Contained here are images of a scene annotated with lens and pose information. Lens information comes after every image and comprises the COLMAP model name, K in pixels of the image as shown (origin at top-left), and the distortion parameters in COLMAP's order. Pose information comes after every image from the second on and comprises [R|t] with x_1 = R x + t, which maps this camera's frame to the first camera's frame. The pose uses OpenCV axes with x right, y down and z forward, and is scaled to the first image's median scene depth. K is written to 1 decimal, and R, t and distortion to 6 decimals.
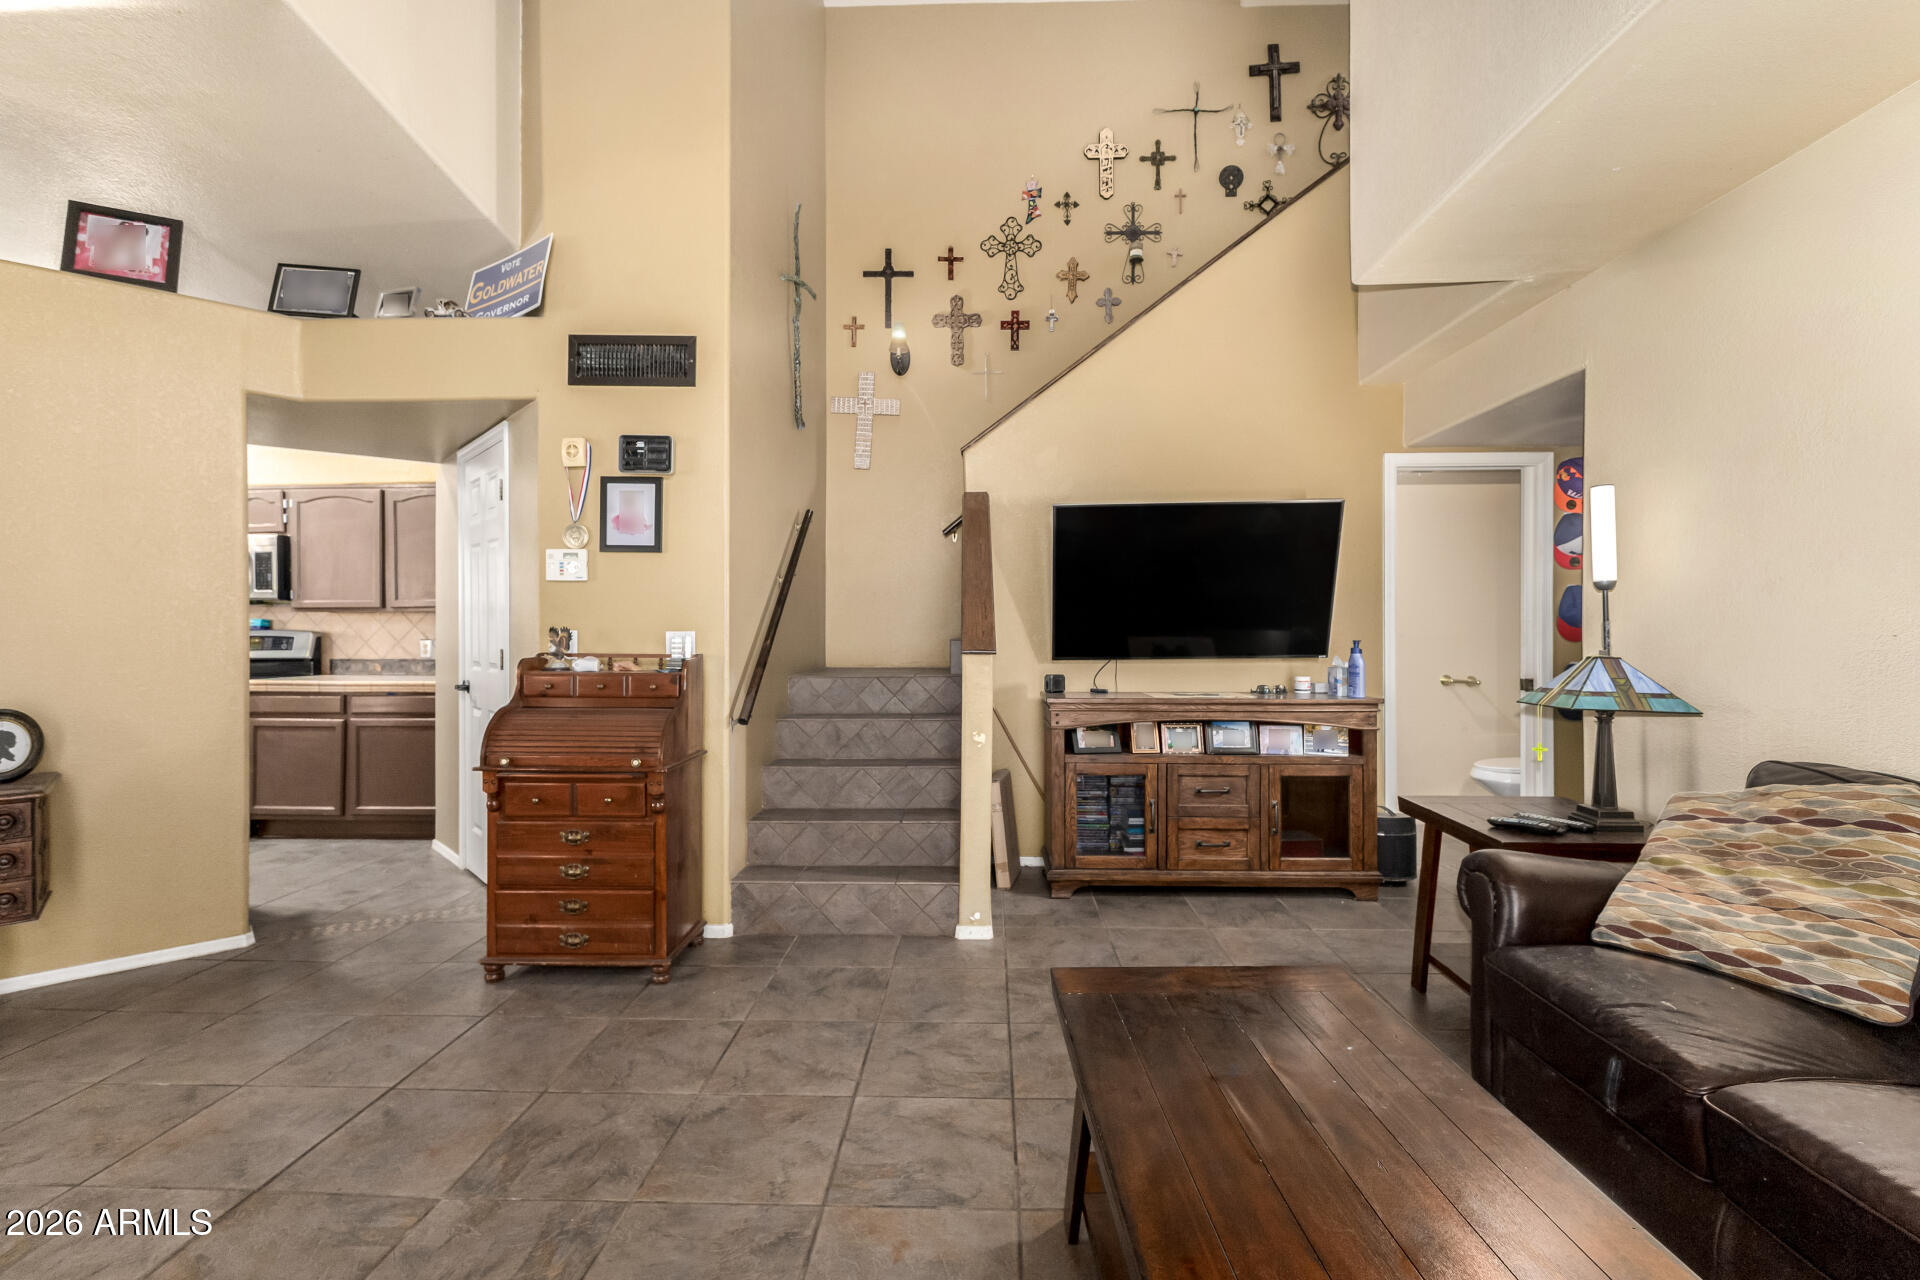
lens RADIAL K [[860.3, 0, 963.2], [0, 860.3, 638.5], [0, 0, 1]] dist [0.005707, -0.000720]
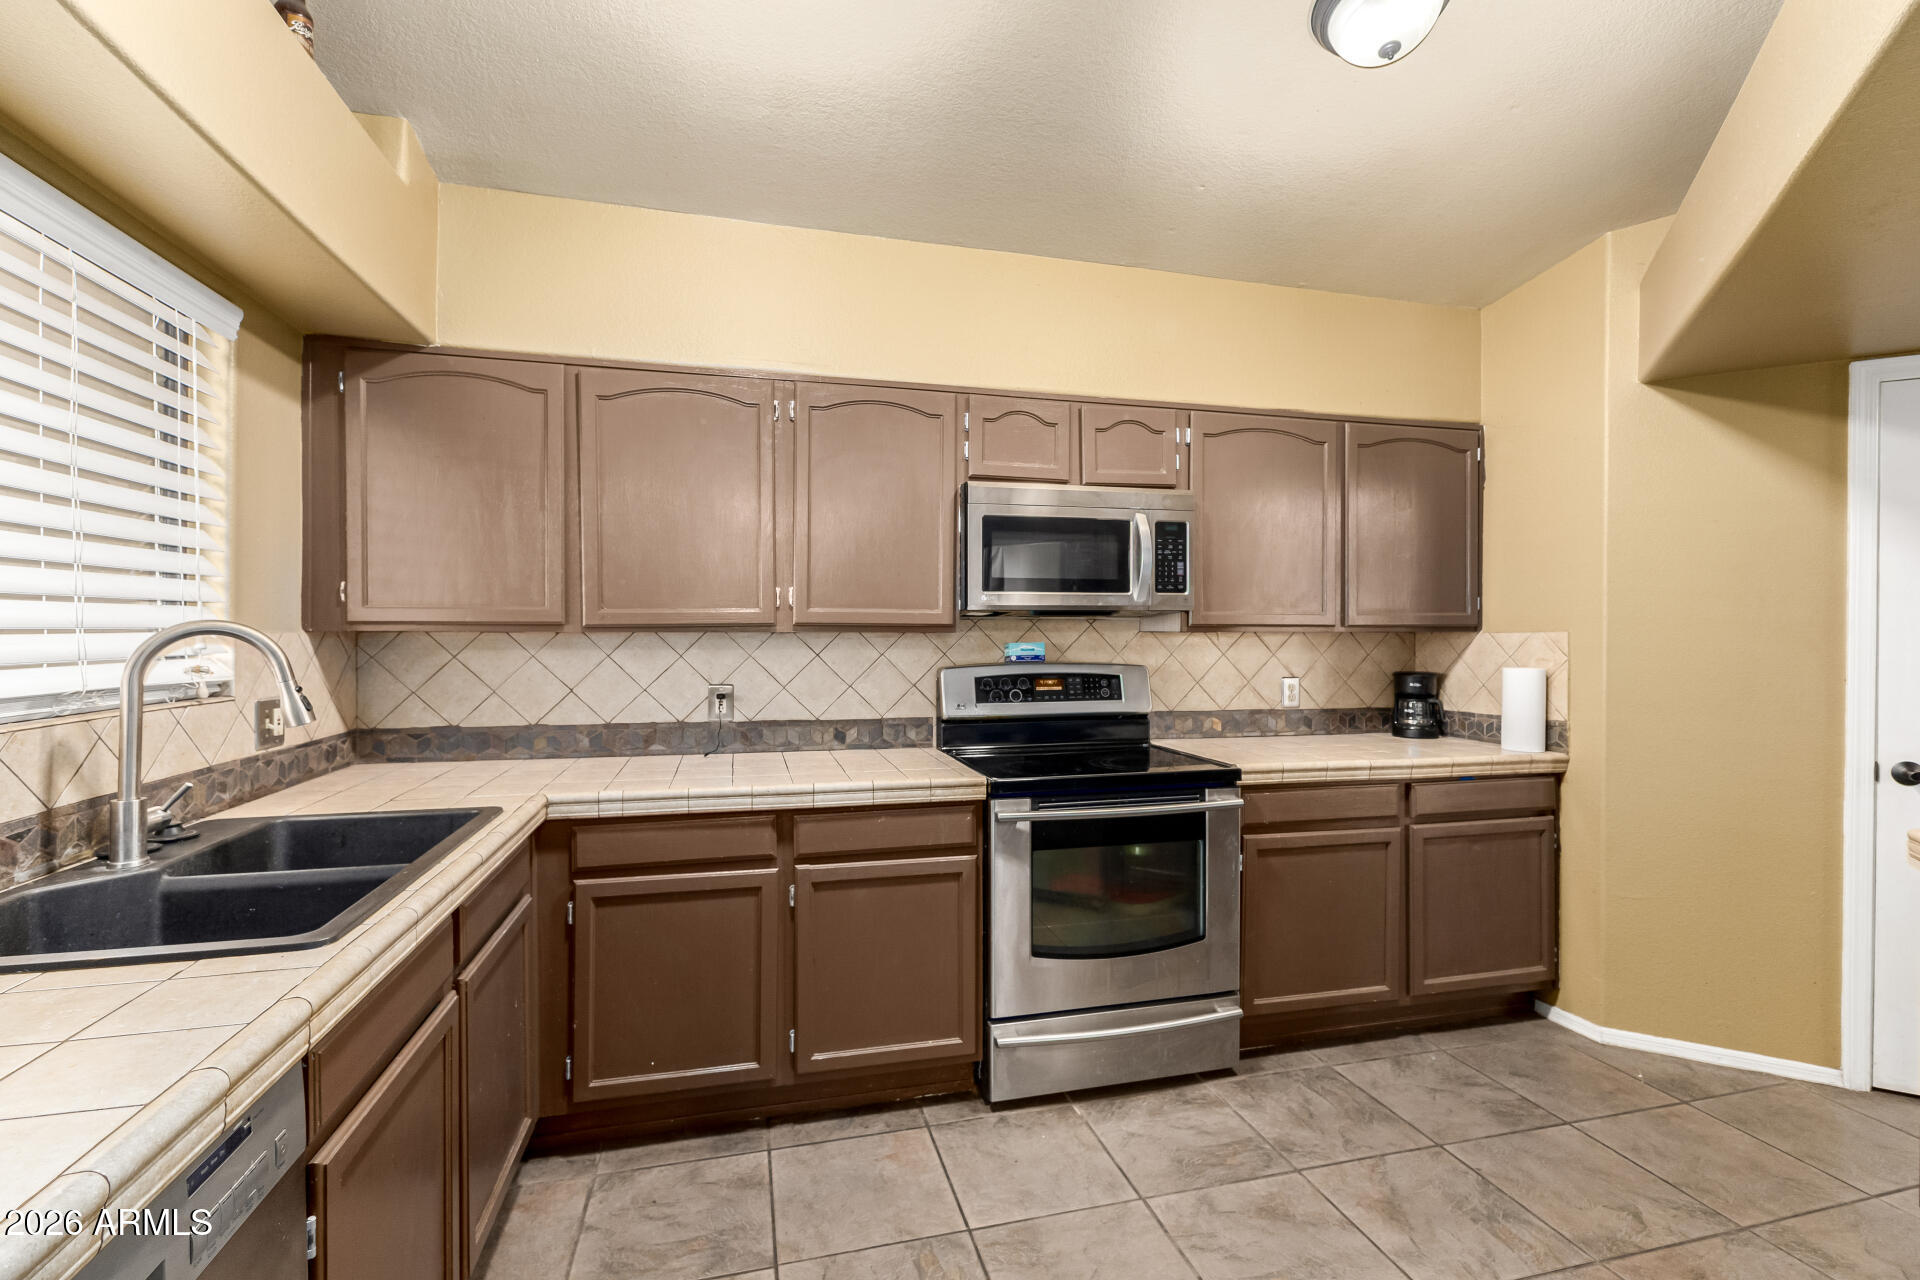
lens RADIAL K [[860.3, 0, 992.1], [0, 860.3, 637.8], [0, 0, 1]] dist [0.005707, -0.000720]
pose [[0.949589, 0.005346, 0.313452, -1.017287], [-0.004658, 0.999985, -0.002943, -0.023595], [-0.313463, 0.001335, 0.949600, 0.493169]]
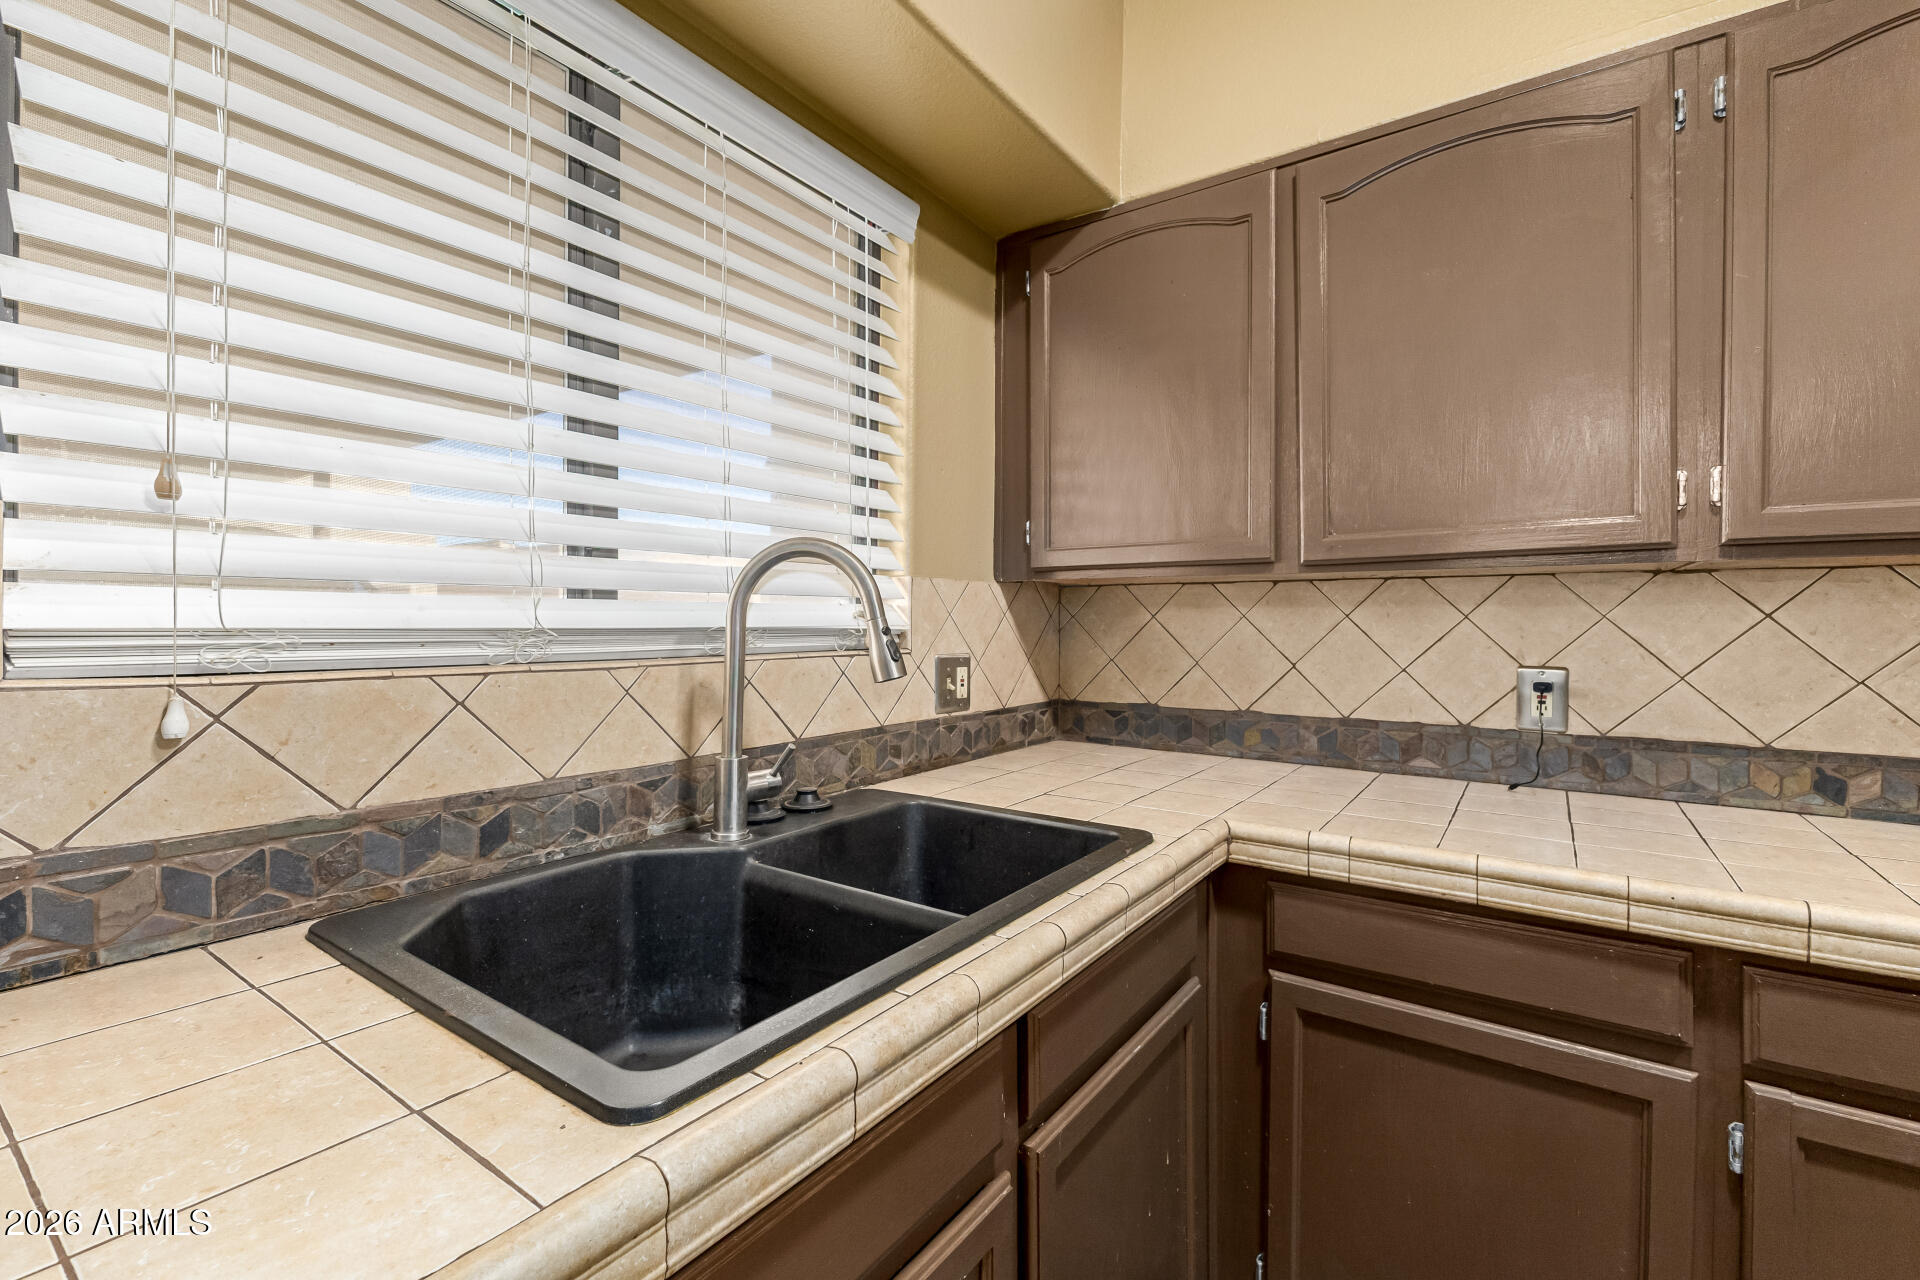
lens RADIAL K [[860.3, 0, 964.0], [0, 860.3, 627.7], [0, 0, 1]] dist [0.005707, -0.000720]
pose [[0.846222, 0.012301, -0.532689, -1.020115], [-0.014991, 0.999887, -0.000725, -0.007098], [0.532620, 0.008599, 0.846311, 0.673245]]
